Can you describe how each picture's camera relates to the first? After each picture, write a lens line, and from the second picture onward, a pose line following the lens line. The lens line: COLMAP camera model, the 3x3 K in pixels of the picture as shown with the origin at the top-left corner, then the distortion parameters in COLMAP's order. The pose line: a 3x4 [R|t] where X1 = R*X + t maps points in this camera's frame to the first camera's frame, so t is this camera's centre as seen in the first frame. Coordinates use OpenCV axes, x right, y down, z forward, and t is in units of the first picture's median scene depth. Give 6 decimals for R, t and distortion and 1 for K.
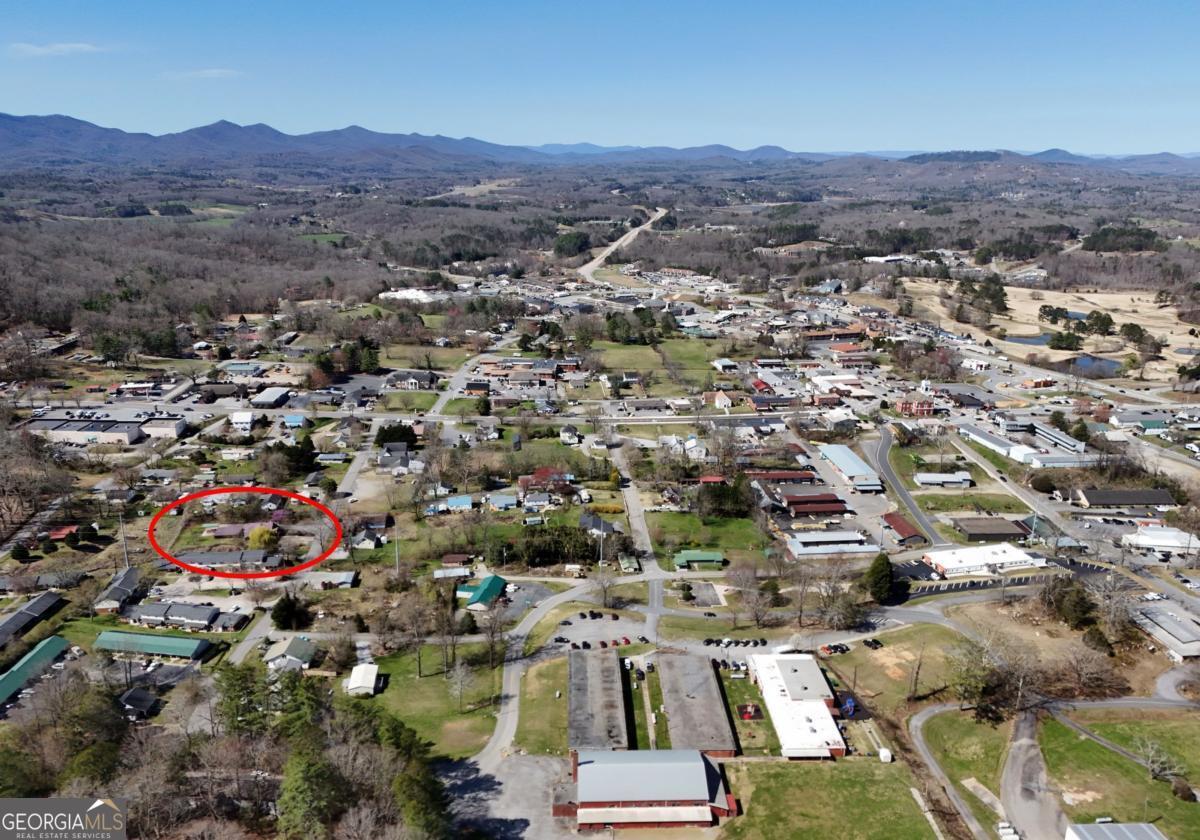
lens RADIAL K [[870.2, 0, 600.0], [0, 870.2, 420.0], [0, 0, 1]] dist [0.043694, -0.002722]
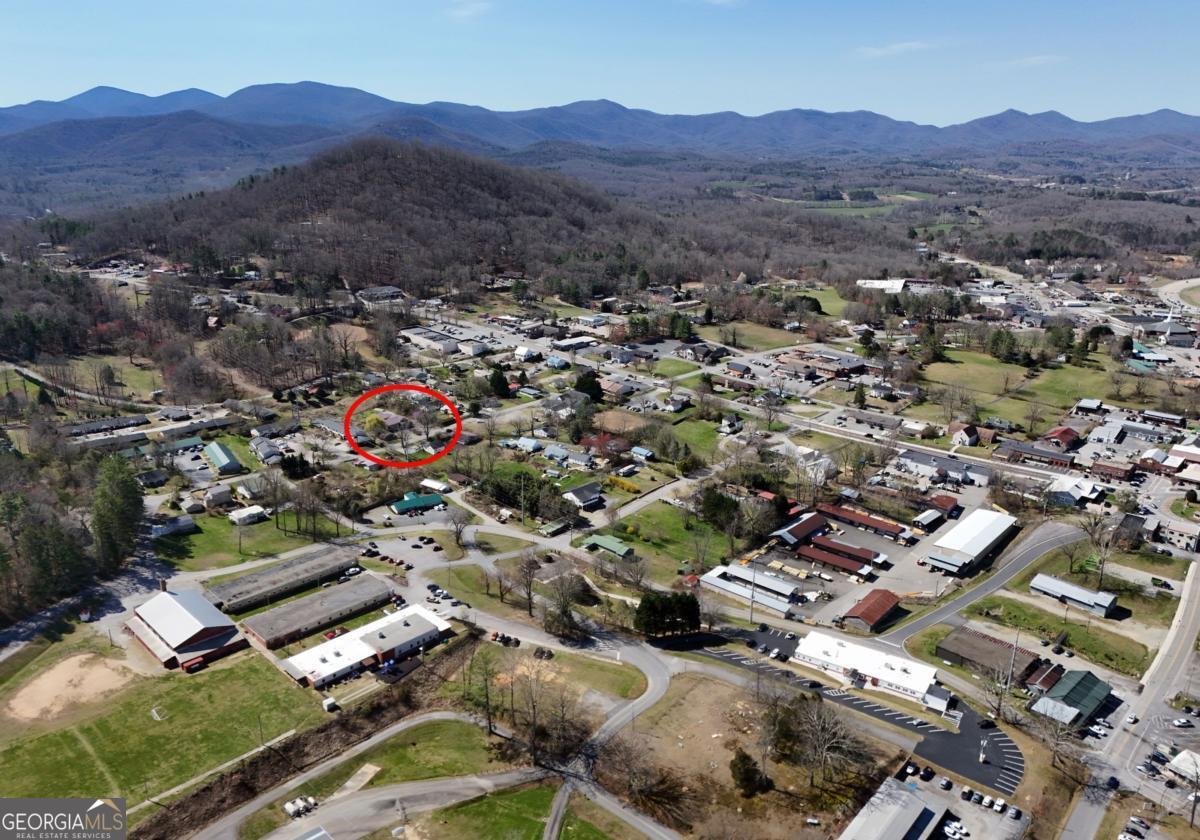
lens RADIAL K [[870.2, 0, 600.0], [0, 870.2, 420.0], [0, 0, 1]] dist [0.043694, -0.002722]
pose [[0.688402, 0.219843, -0.691211, 0.630251], [-0.212841, 0.972235, 0.097249, -0.059061], [0.693399, 0.080172, 0.716080, 0.242889]]
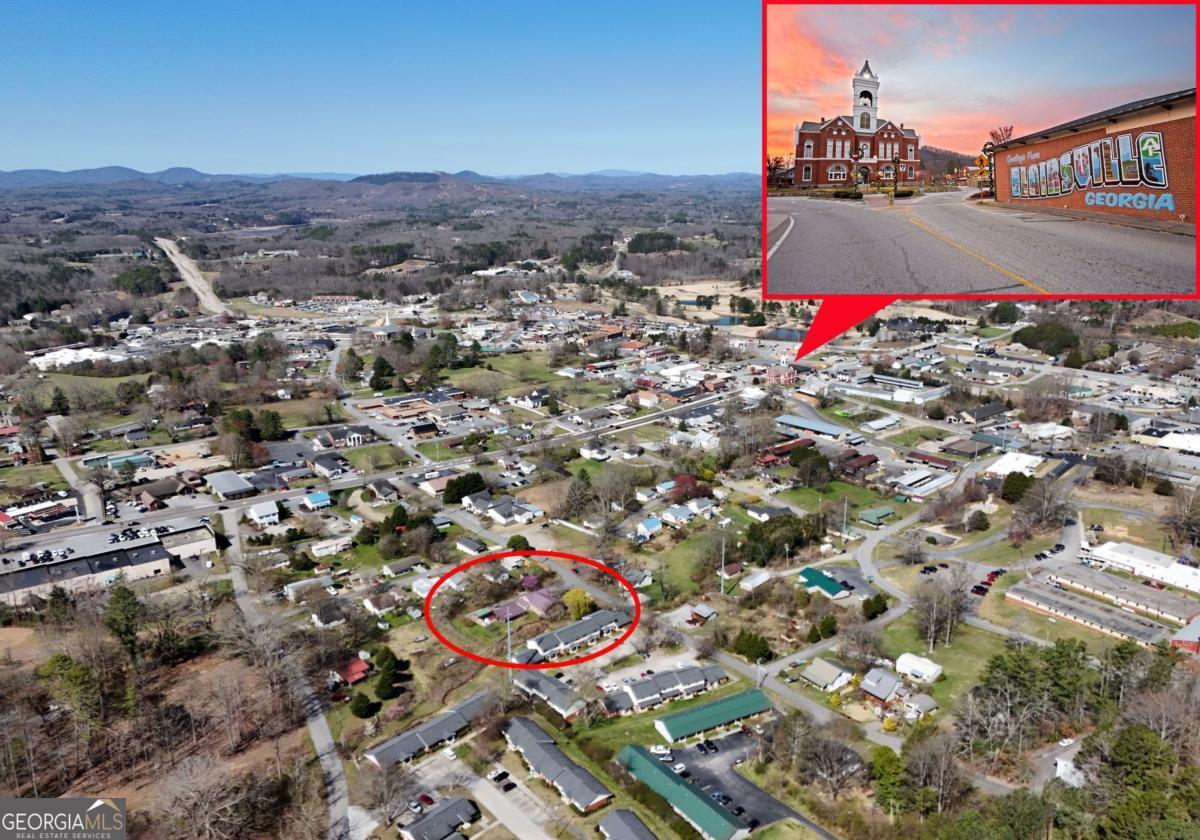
lens RADIAL K [[870.2, 0, 600.0], [0, 870.2, 420.0], [0, 0, 1]] dist [0.043694, -0.002722]
pose [[0.818163, -0.174709, 0.547801, -0.674597], [0.187092, 0.981765, 0.033683, -0.060781], [-0.543697, 0.074931, 0.835930, 0.186685]]
